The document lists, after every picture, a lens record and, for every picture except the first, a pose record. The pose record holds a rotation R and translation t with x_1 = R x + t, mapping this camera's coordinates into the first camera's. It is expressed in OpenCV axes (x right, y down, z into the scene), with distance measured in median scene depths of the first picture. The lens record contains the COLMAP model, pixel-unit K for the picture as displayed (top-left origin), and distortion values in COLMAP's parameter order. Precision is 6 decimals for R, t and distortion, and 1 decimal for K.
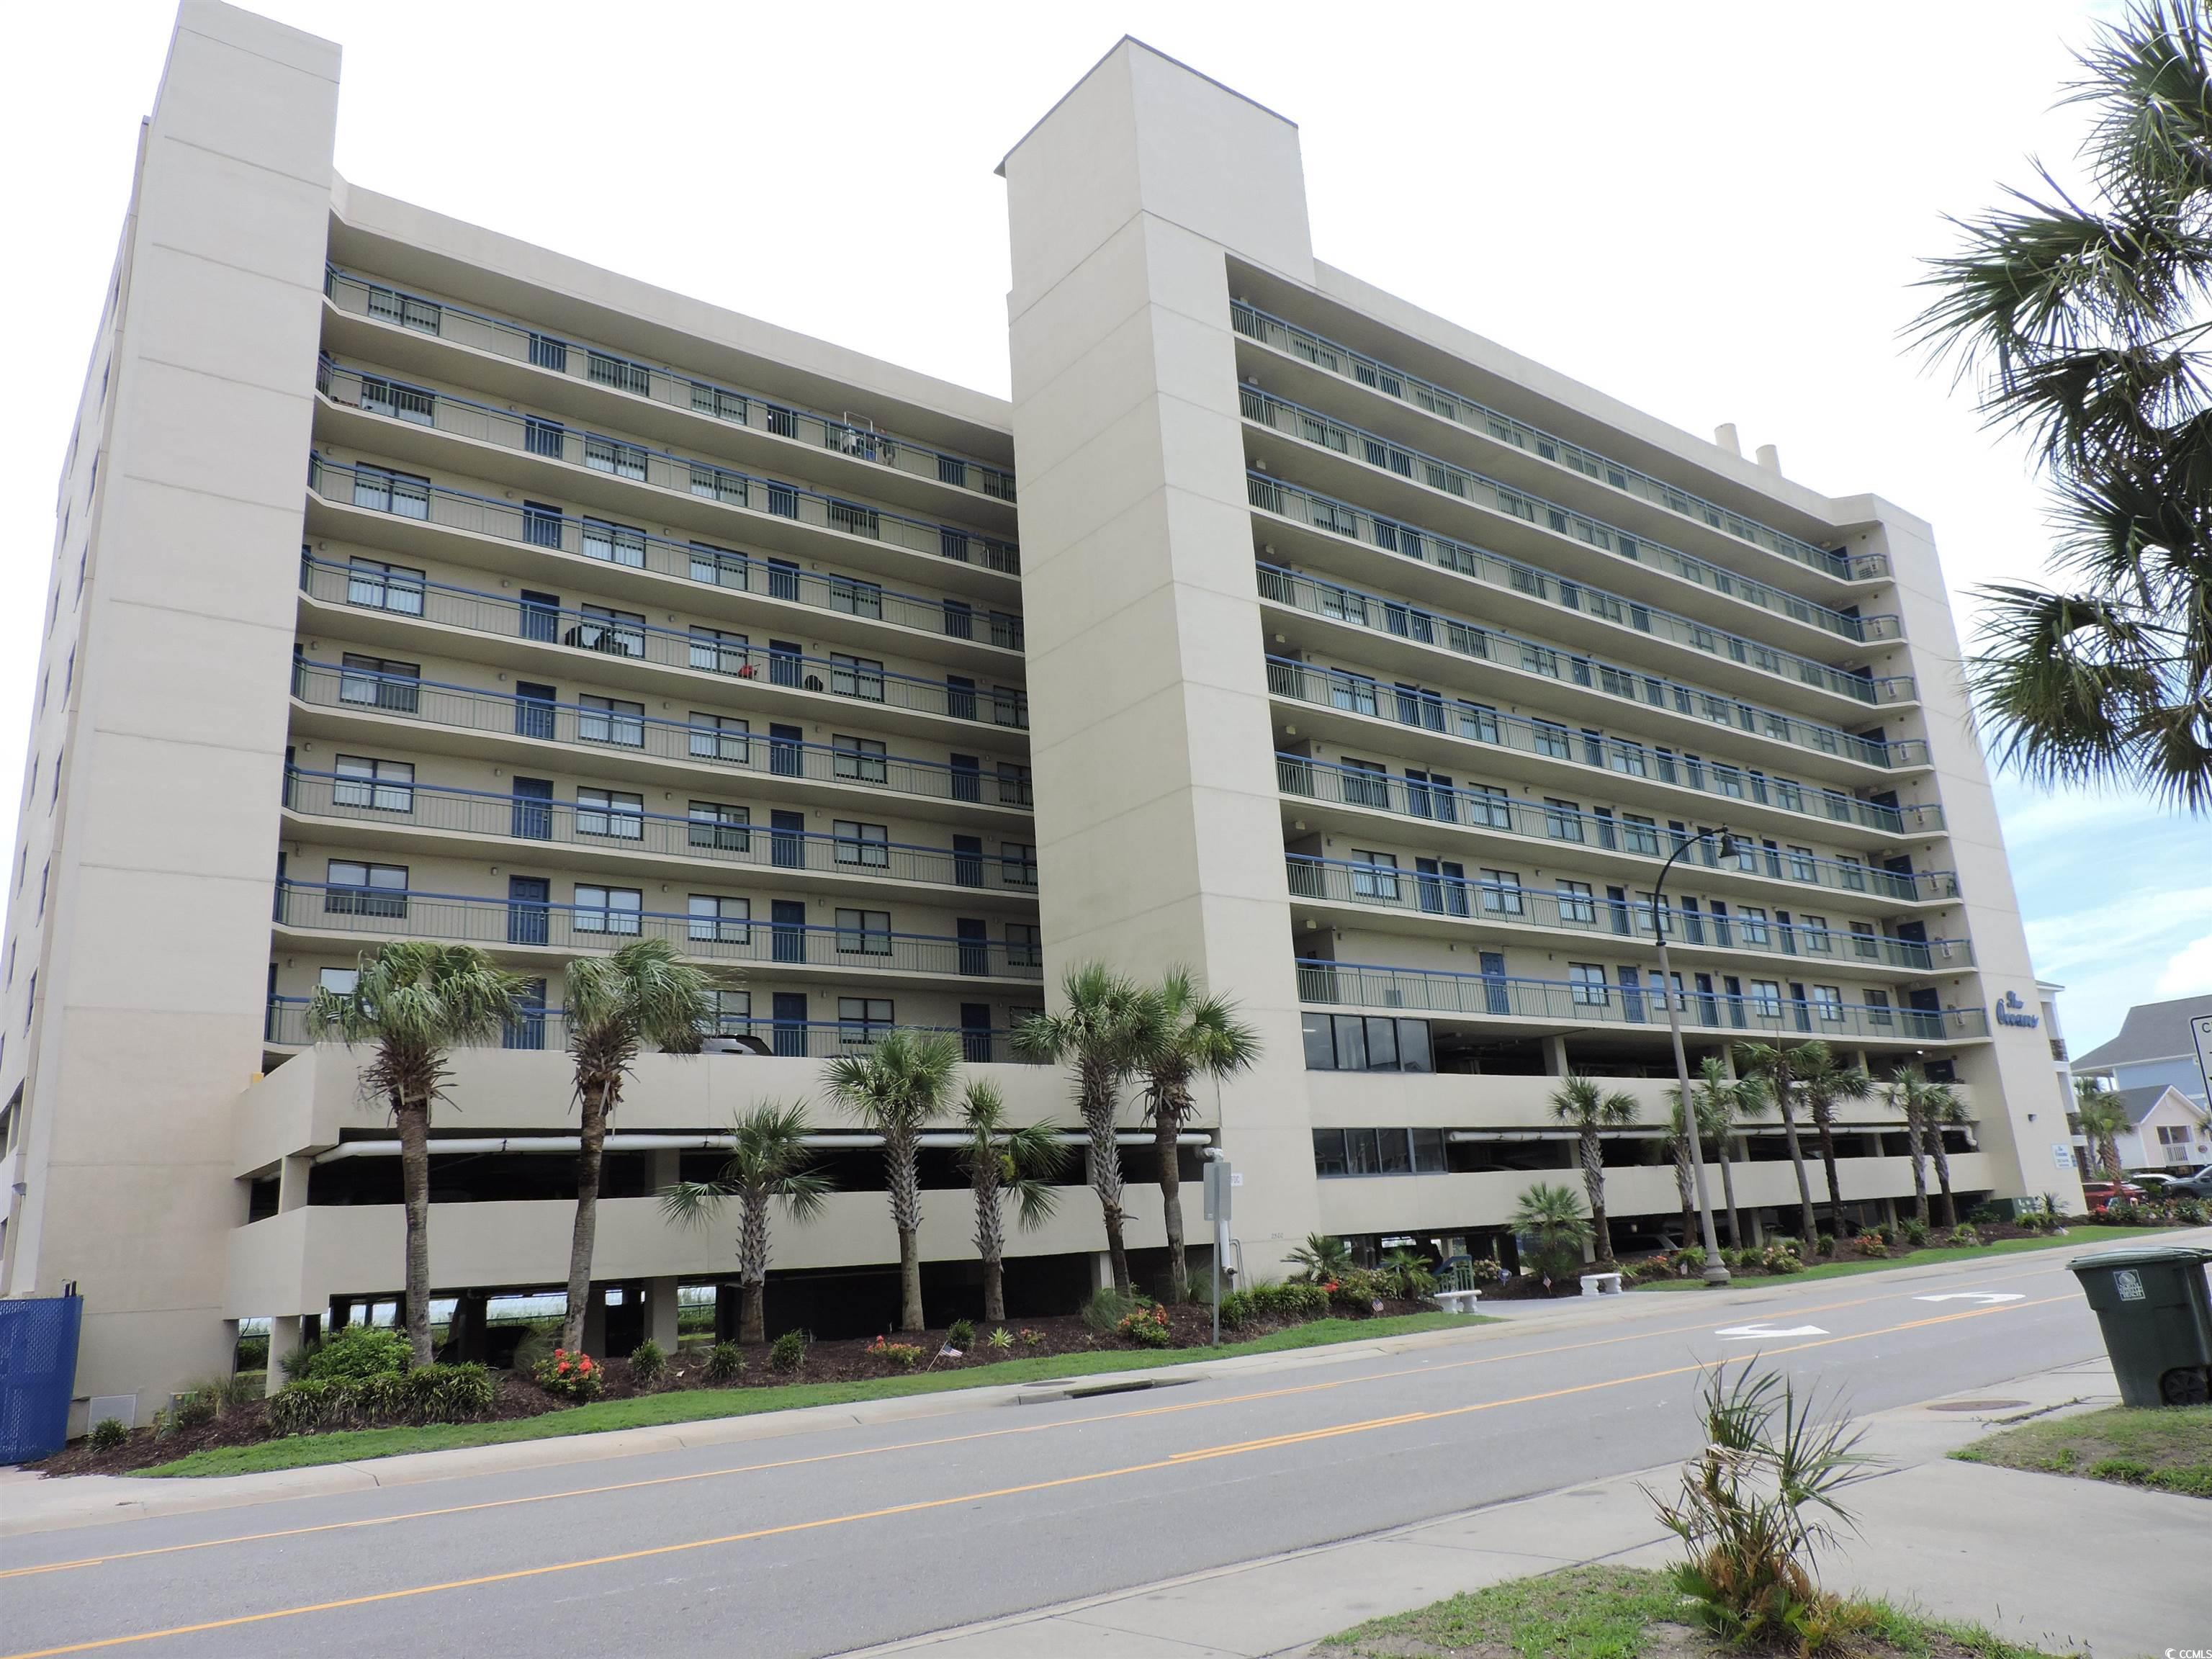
lens RADIAL K [[1579.1, 0, 1181.7], [0, 1579.1, 778.0], [0, 0, 1]] dist [-0.026343, -0.003472]
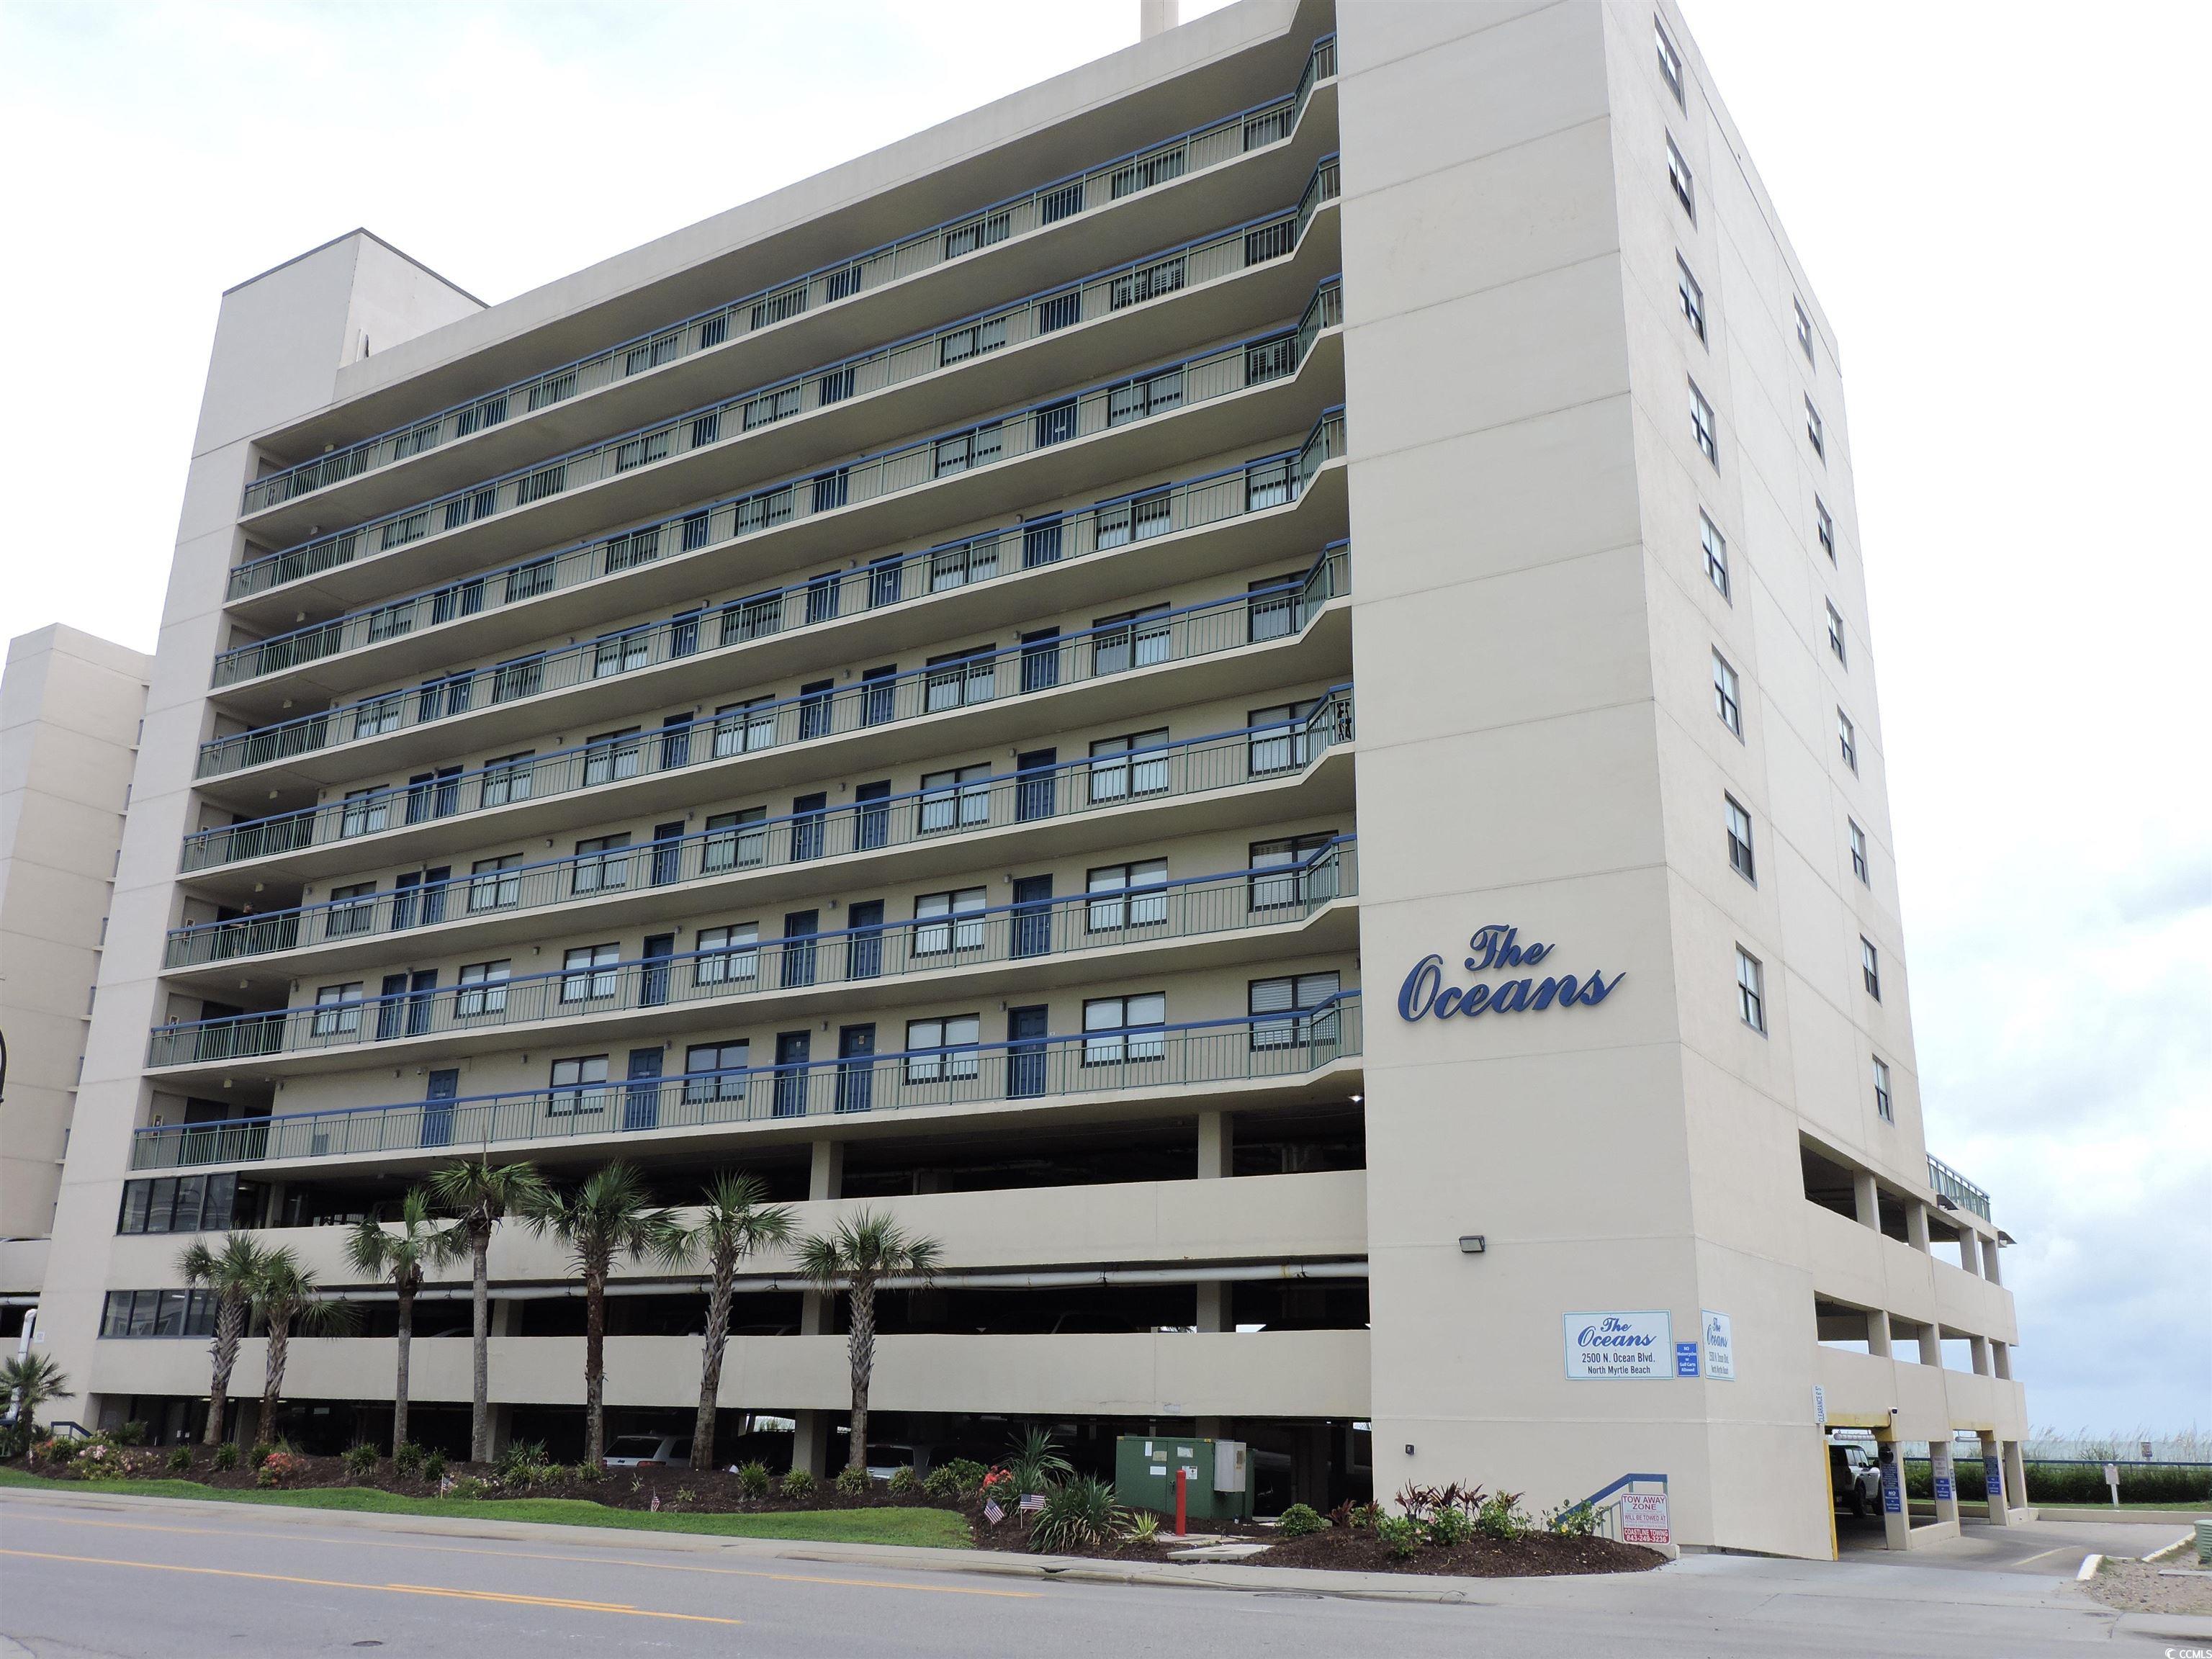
lens RADIAL K [[1895.3, 0, 1112.2], [0, 1895.3, 832.0], [0, 0, 1]] dist [-0.013054, -0.010038]
pose [[0.328620, -0.212934, -0.920146, 1.157609], [0.229578, 0.963042, -0.140870, 0.195036], [0.916135, -0.164952, 0.365359, 0.909205]]
